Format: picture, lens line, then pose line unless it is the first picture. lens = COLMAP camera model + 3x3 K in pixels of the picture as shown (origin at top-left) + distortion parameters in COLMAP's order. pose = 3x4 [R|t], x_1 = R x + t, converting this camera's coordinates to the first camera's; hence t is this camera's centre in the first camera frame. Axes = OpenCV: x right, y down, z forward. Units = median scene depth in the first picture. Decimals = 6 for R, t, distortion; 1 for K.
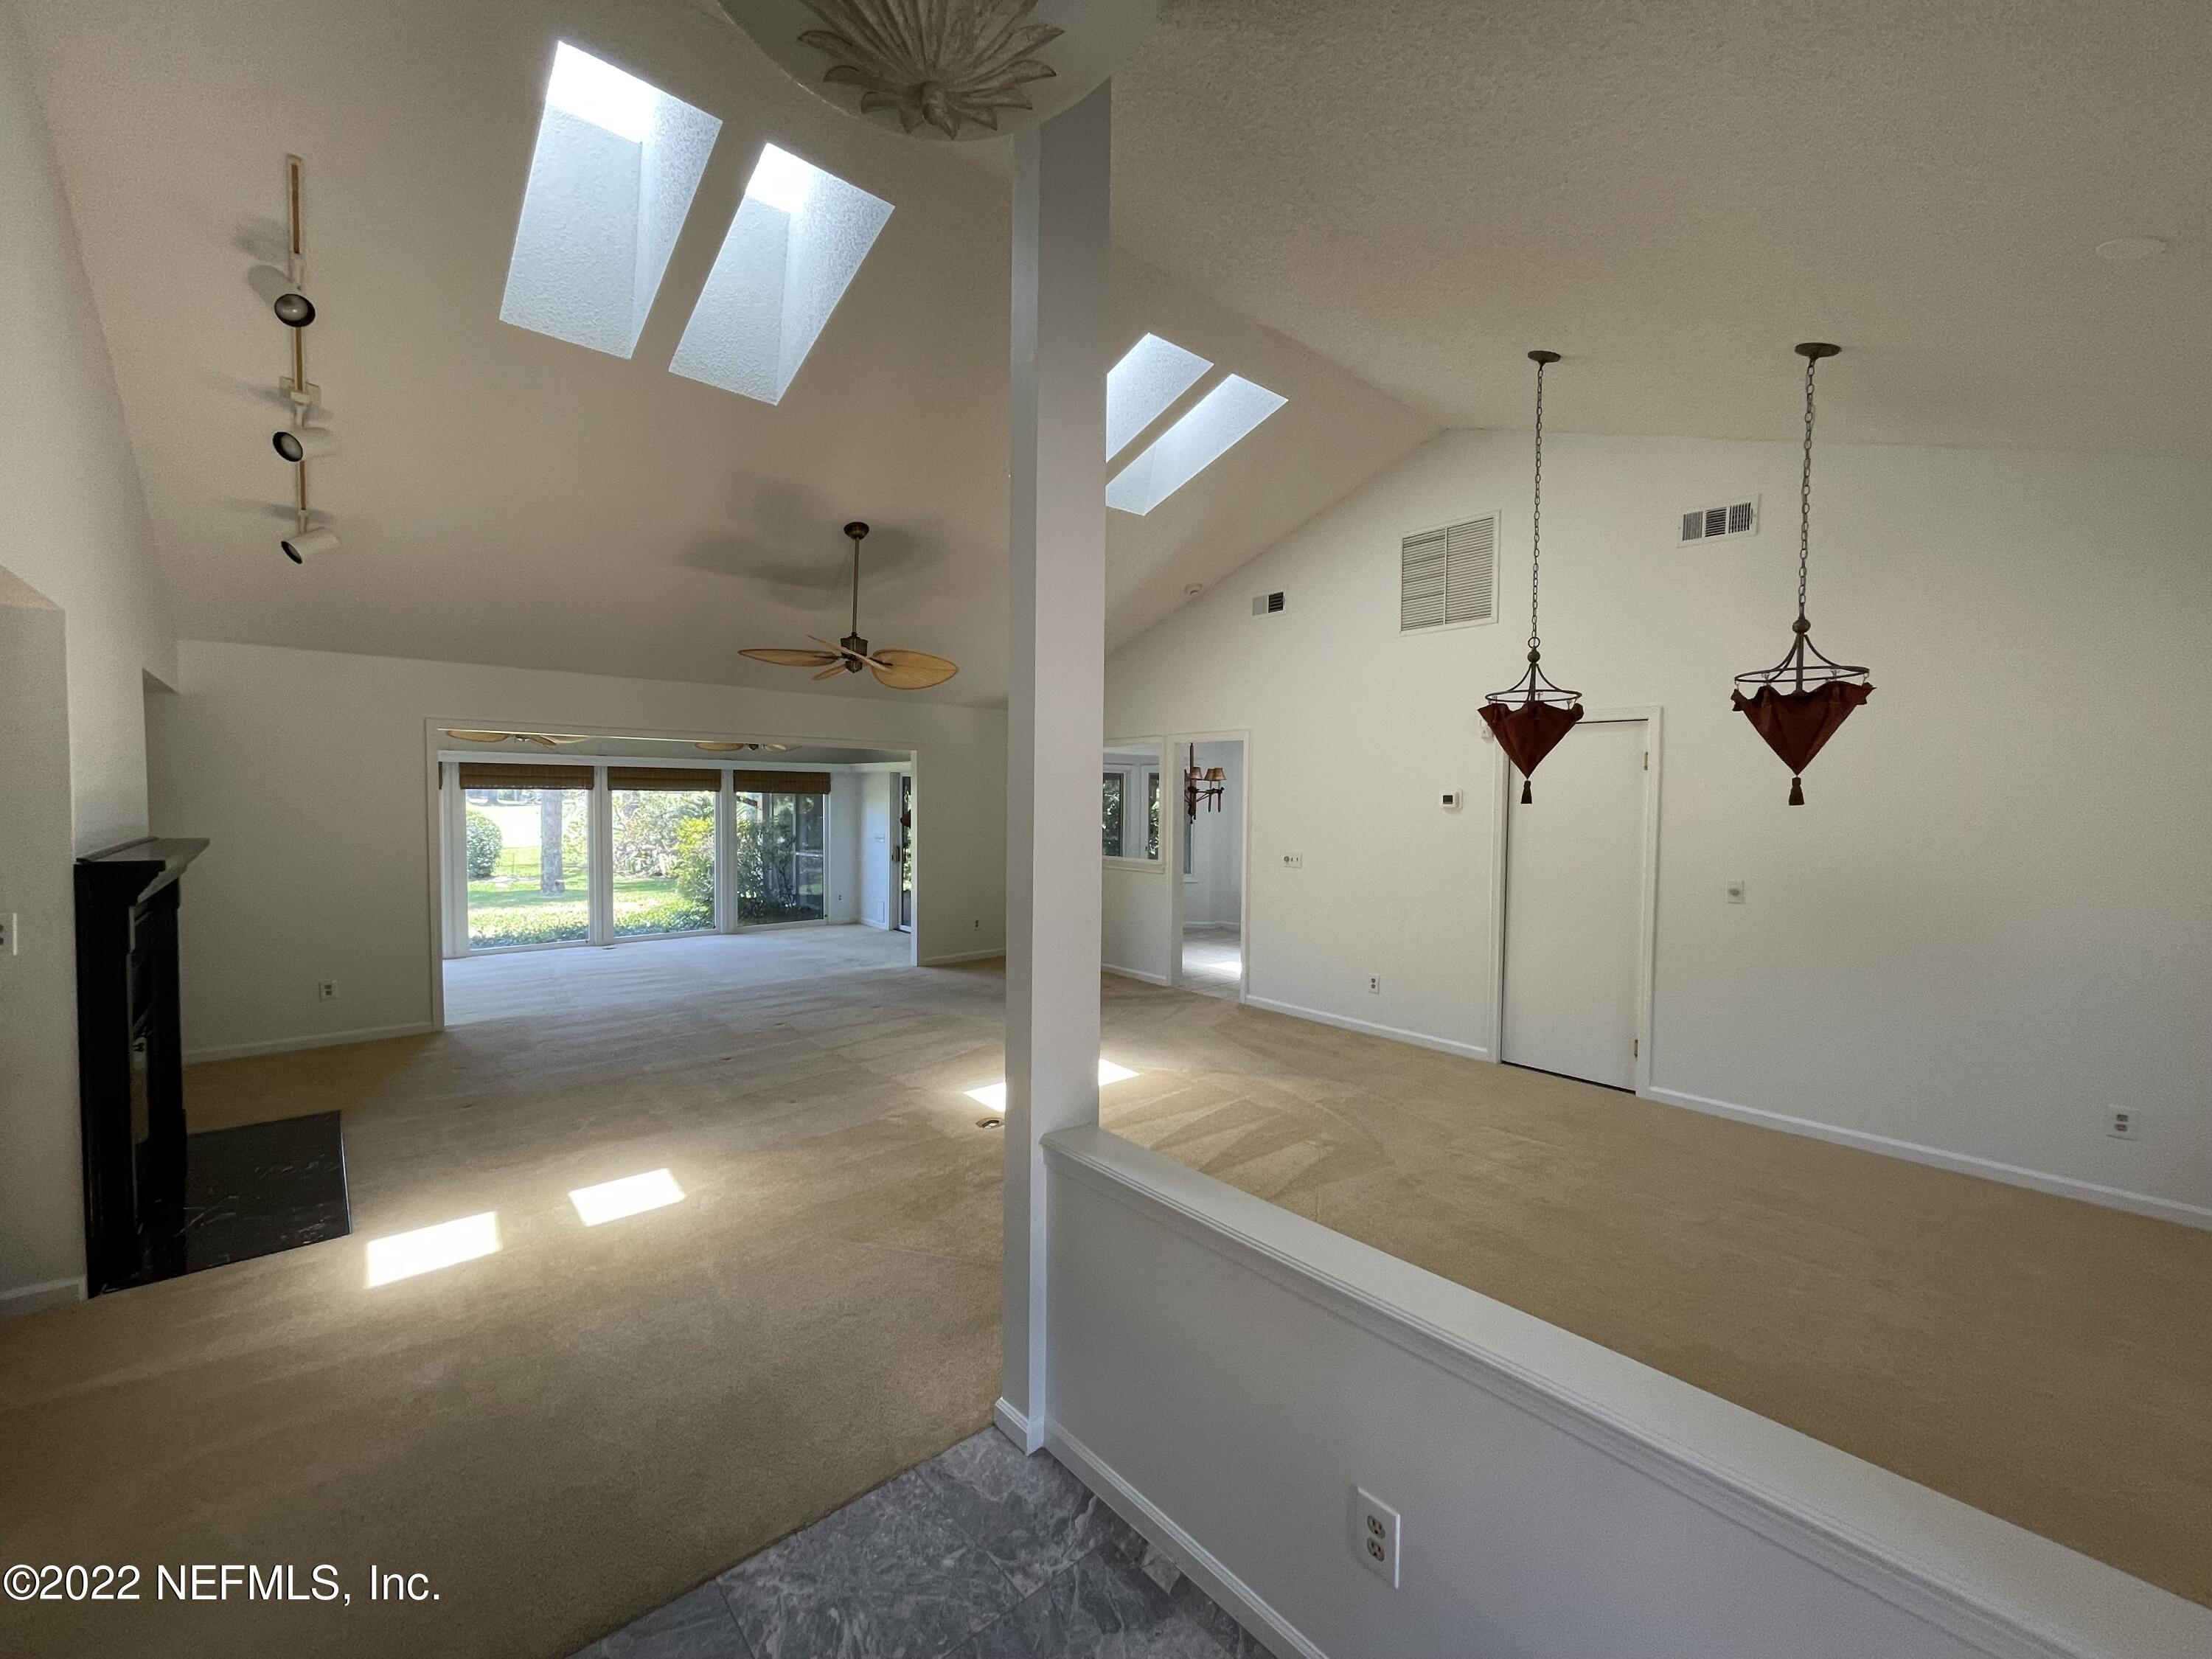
lens RADIAL K [[893.5, 0, 1115.3], [0, 893.5, 824.9], [0, 0, 1]] dist [-0.002730, 0.000195]
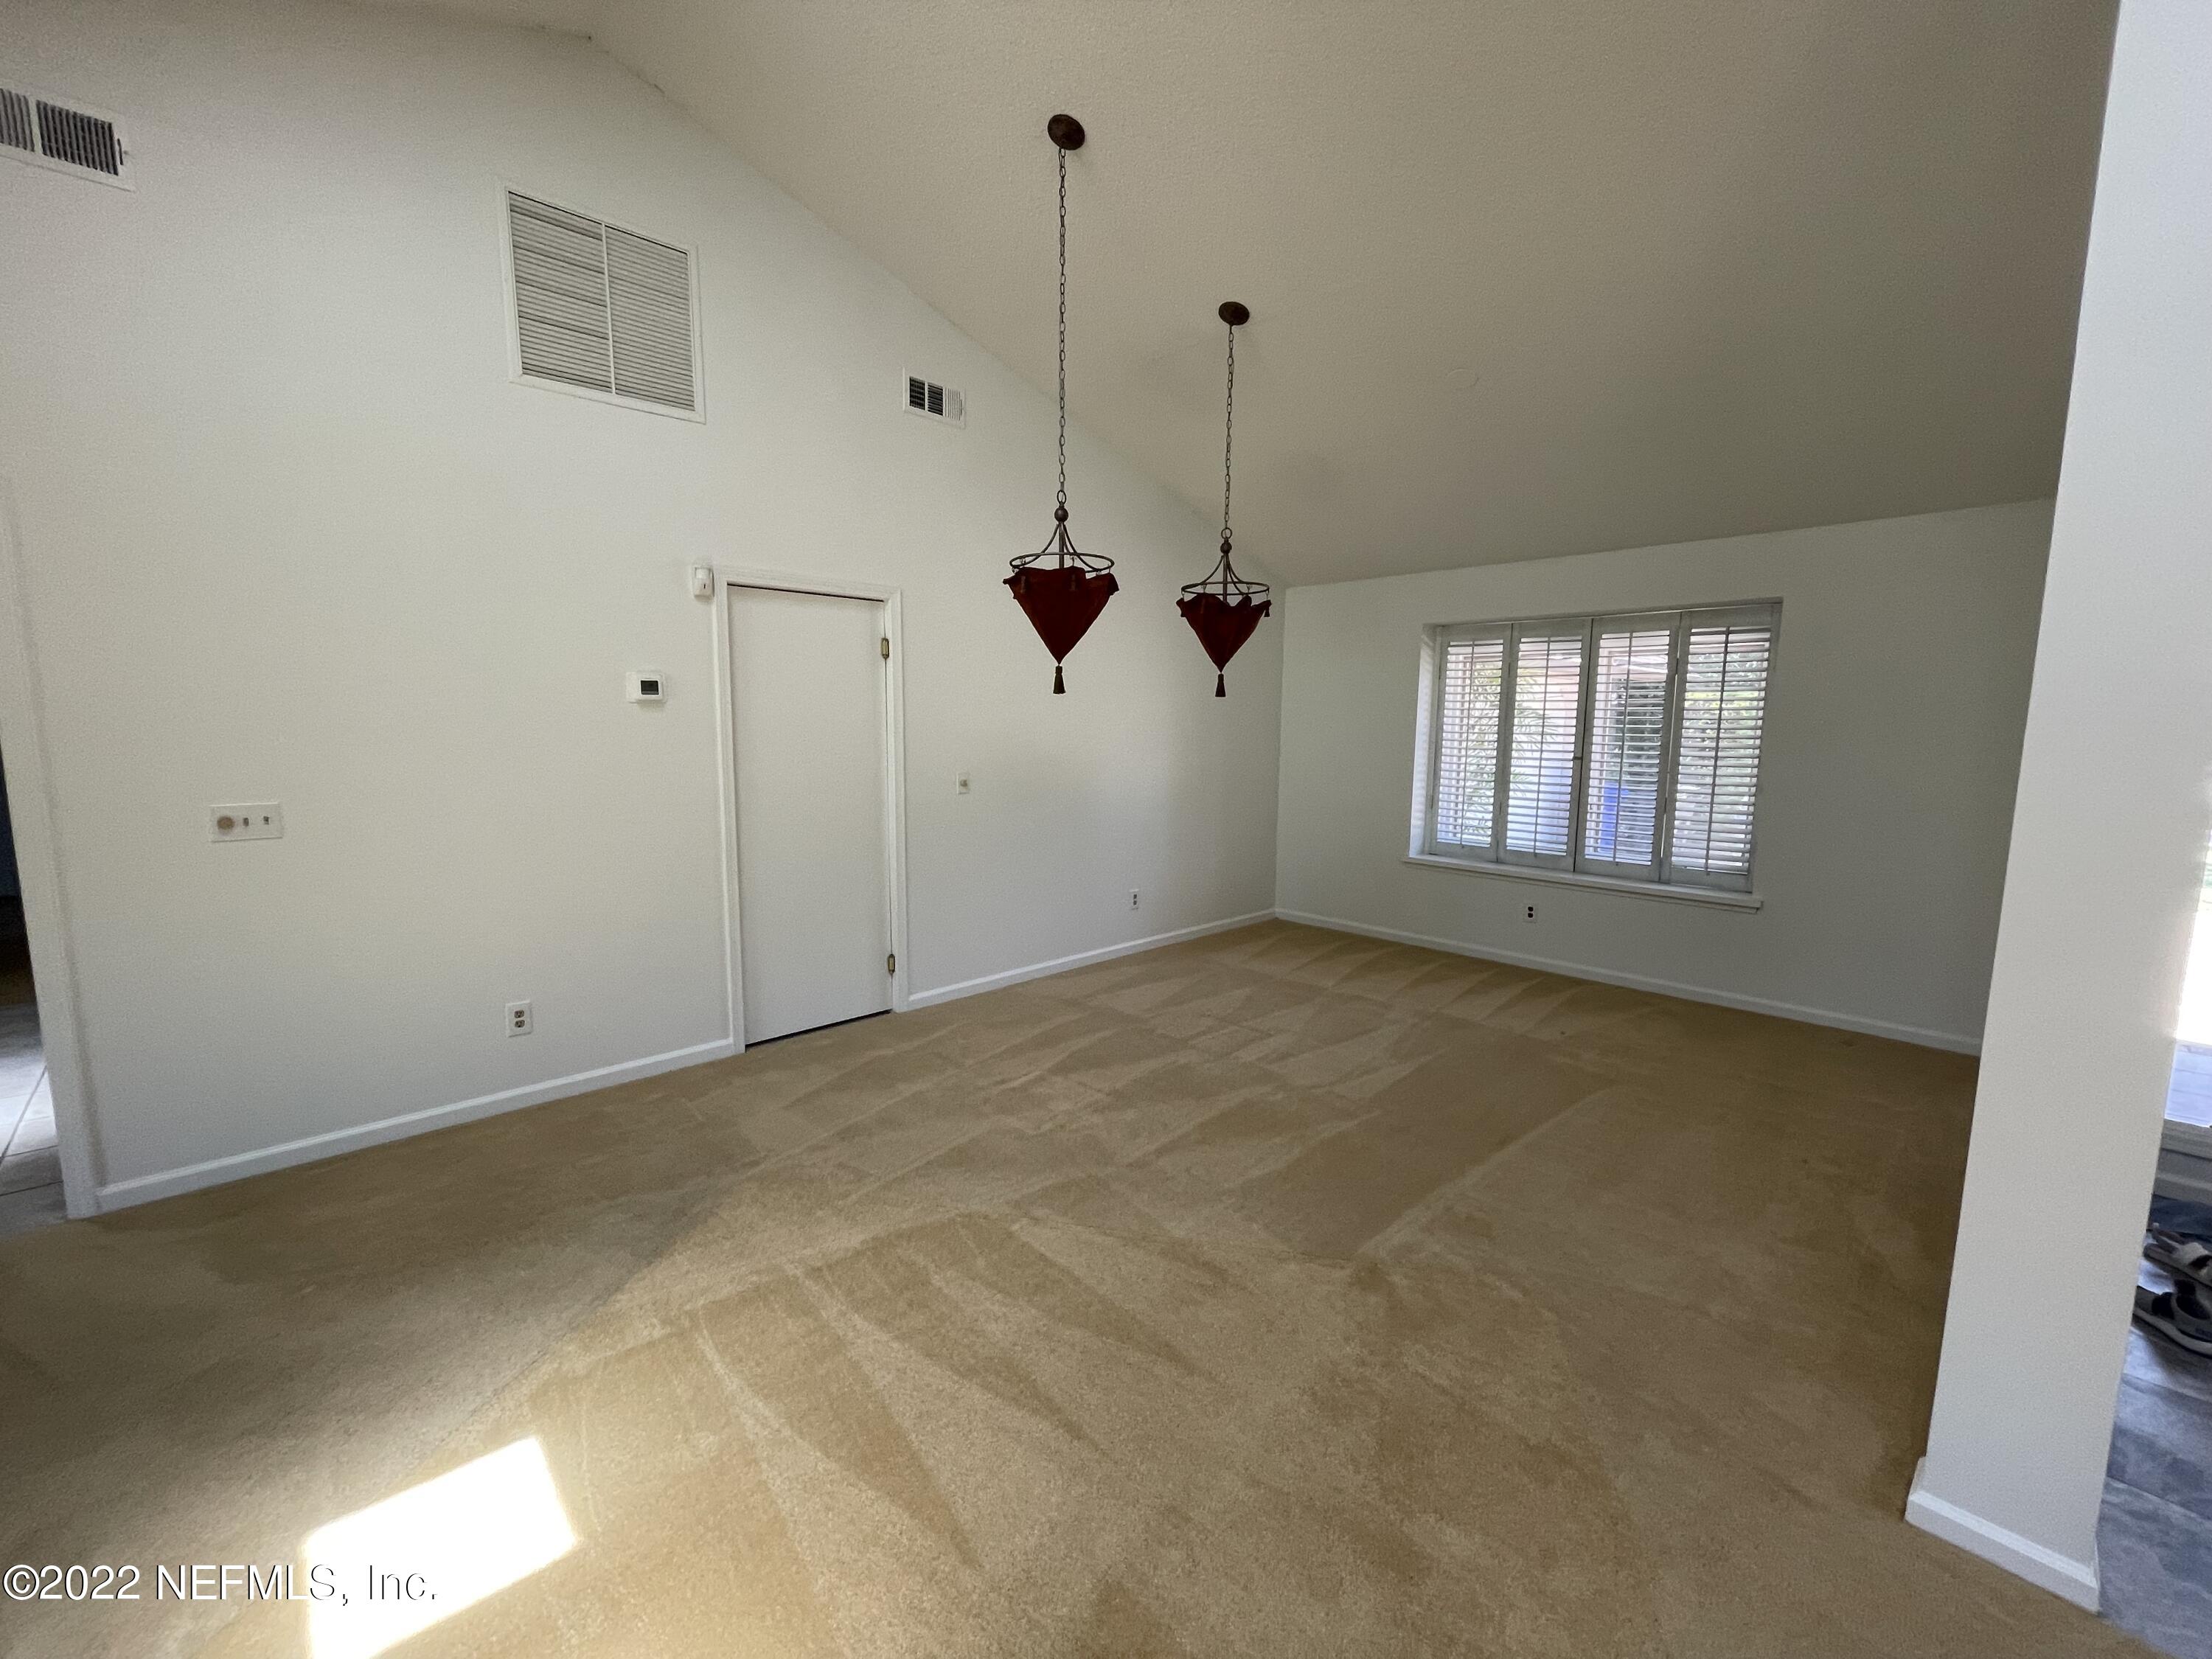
lens RADIAL K [[893.5, 0, 1102.2], [0, 893.5, 824.9], [0, 0, 1]] dist [-0.002730, 0.000195]
pose [[-0.034162, -0.130509, 0.990858, -0.317812], [0.023794, 0.991050, 0.131355, -0.008372], [-0.999133, 0.028064, -0.030751, 0.800050]]
